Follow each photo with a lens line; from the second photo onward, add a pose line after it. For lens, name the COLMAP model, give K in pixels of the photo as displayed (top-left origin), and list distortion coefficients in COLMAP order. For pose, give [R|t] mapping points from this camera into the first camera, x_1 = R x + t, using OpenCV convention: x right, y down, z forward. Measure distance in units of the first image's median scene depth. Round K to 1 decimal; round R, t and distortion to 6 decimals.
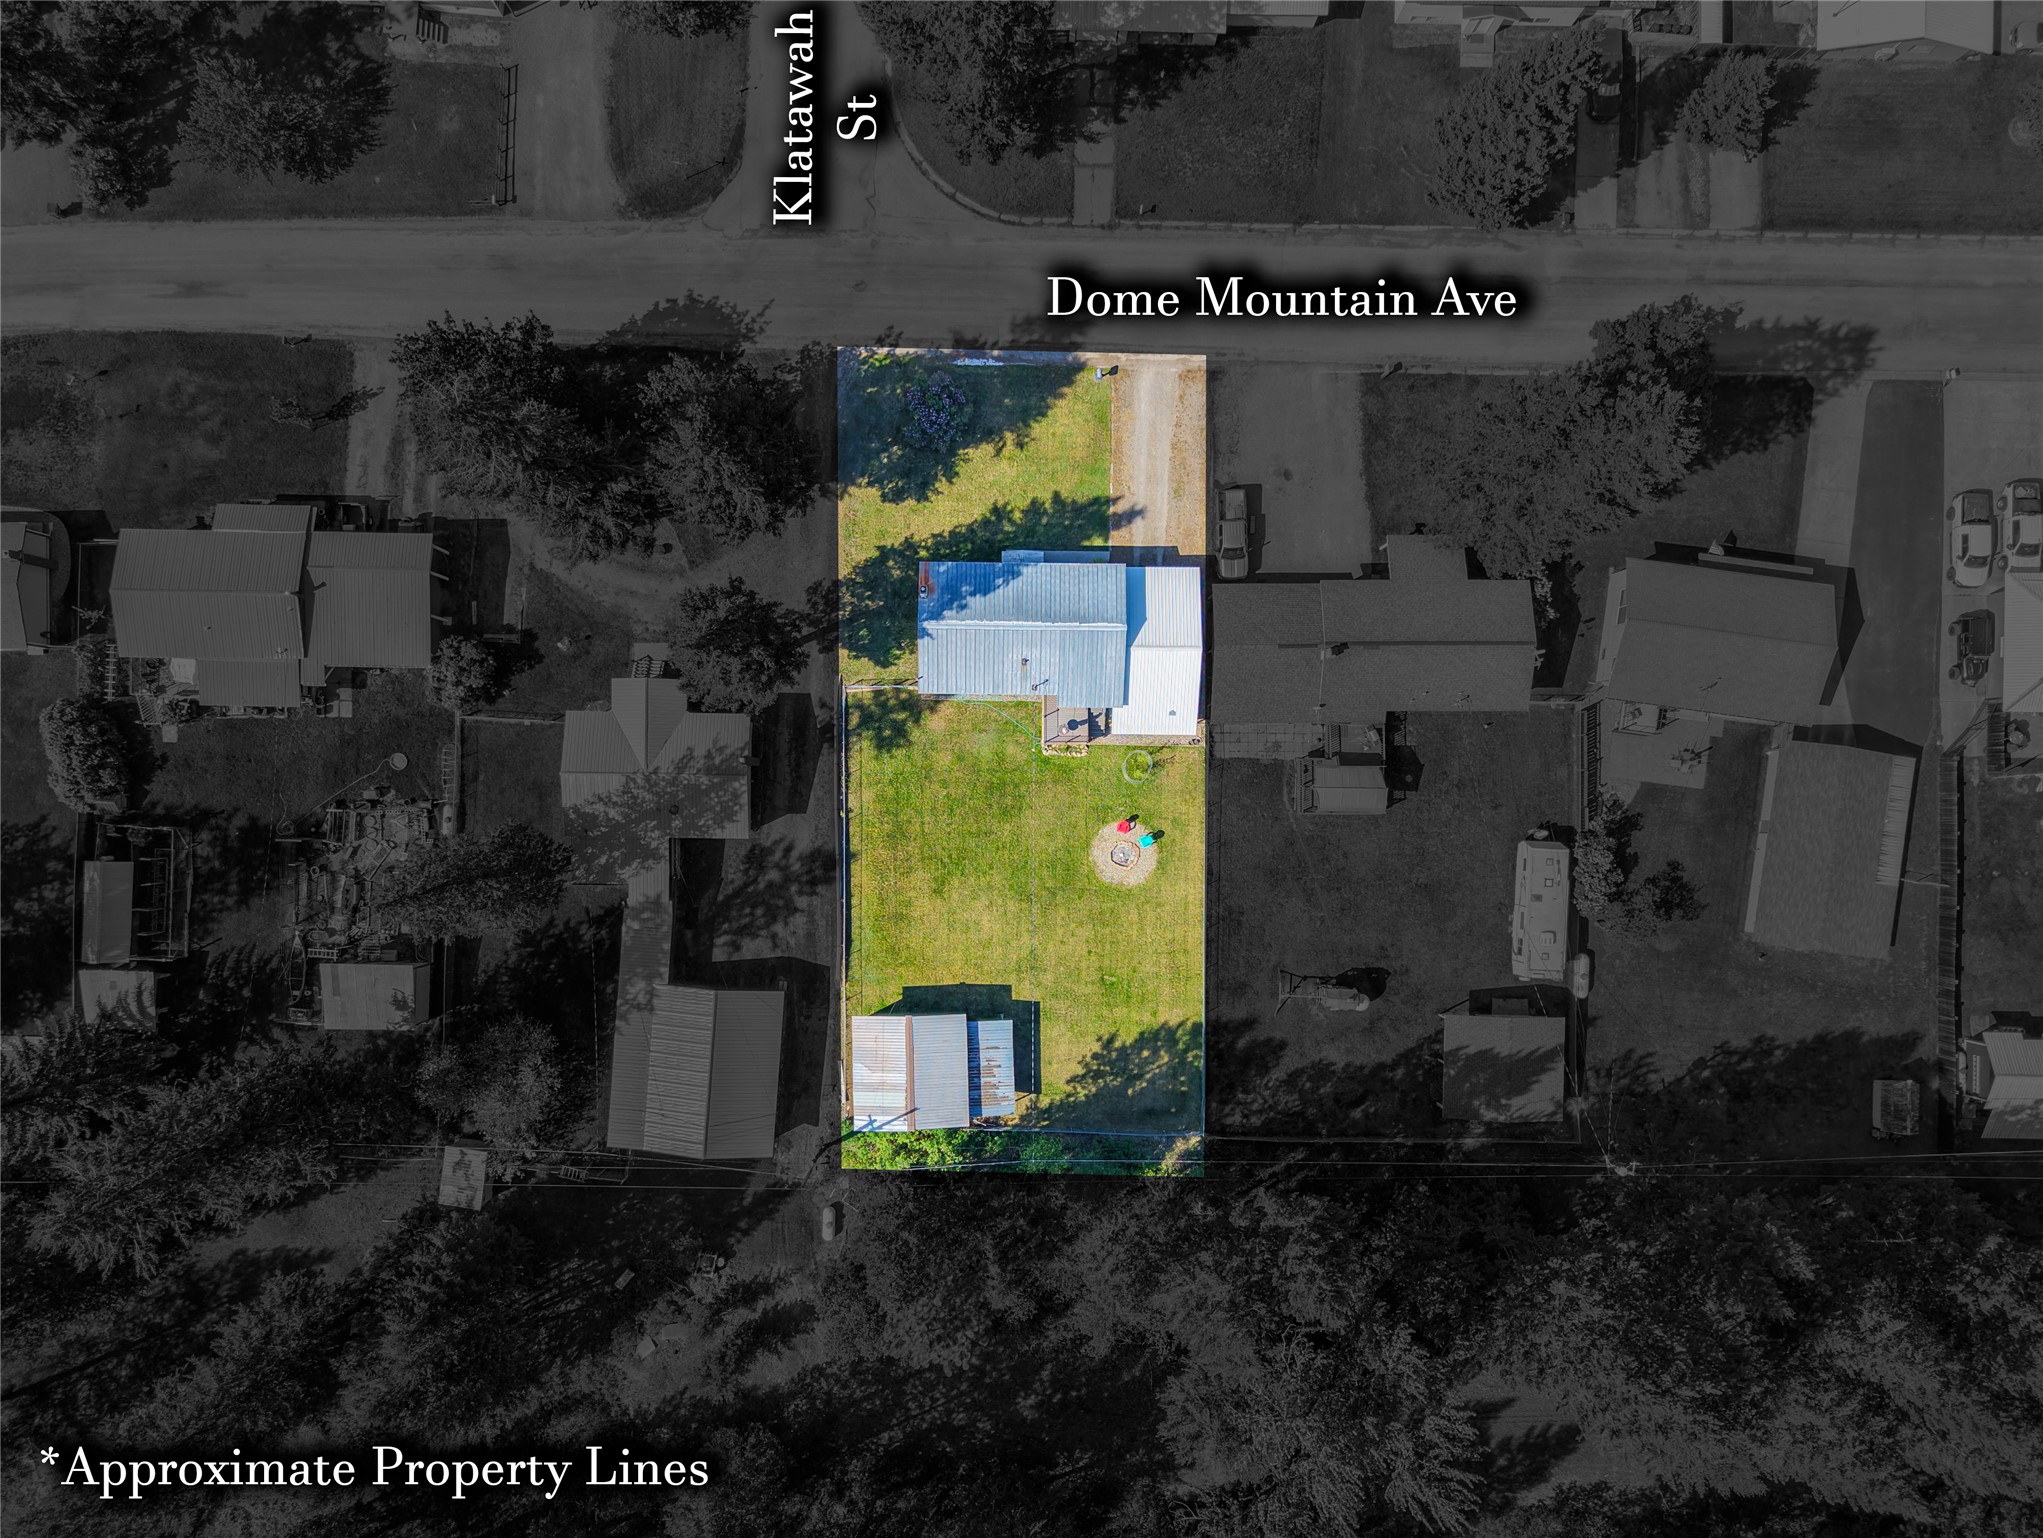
lens RADIAL K [[1417.8, 0, 1015.3], [0, 1417.8, 773.8], [0, 0, 1]] dist [0.047483, 0.000366]
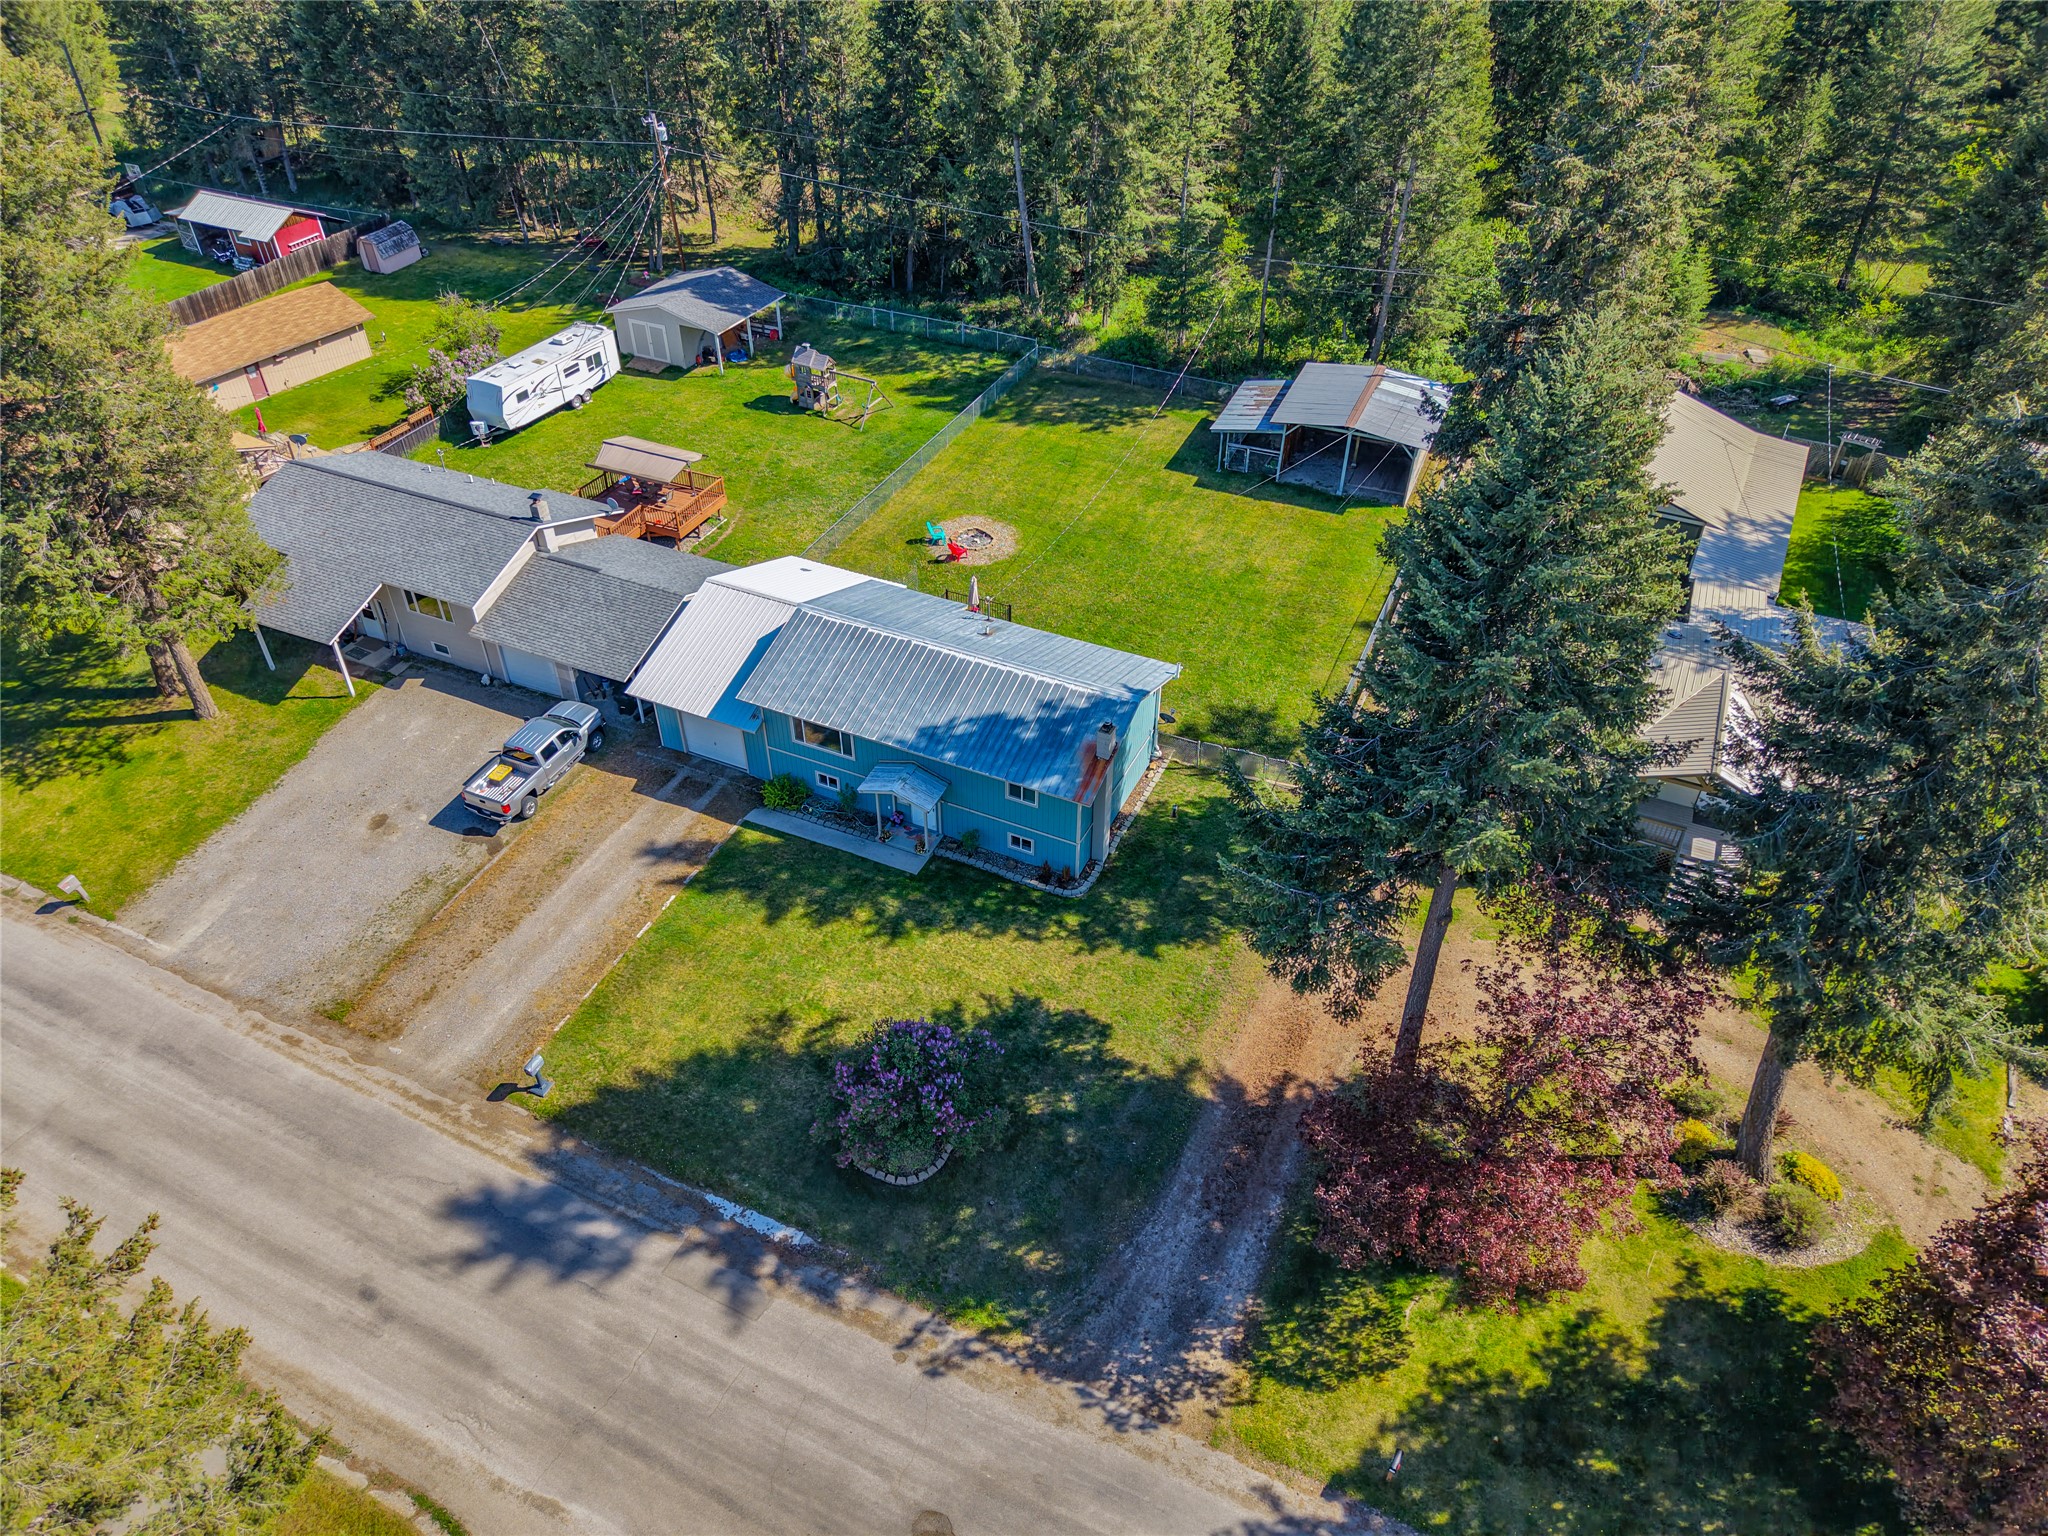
lens RADIAL K [[1422.0, 0, 1018.2], [0, 1422.0, 767.4], [0, 0, 1]] dist [-0.001334, -0.000108]
pose [[-0.909135, -0.264638, 0.321621, -0.190382], [0.416066, -0.541725, 0.730358, -0.488708], [-0.019050, 0.797810, 0.602608, 0.664888]]
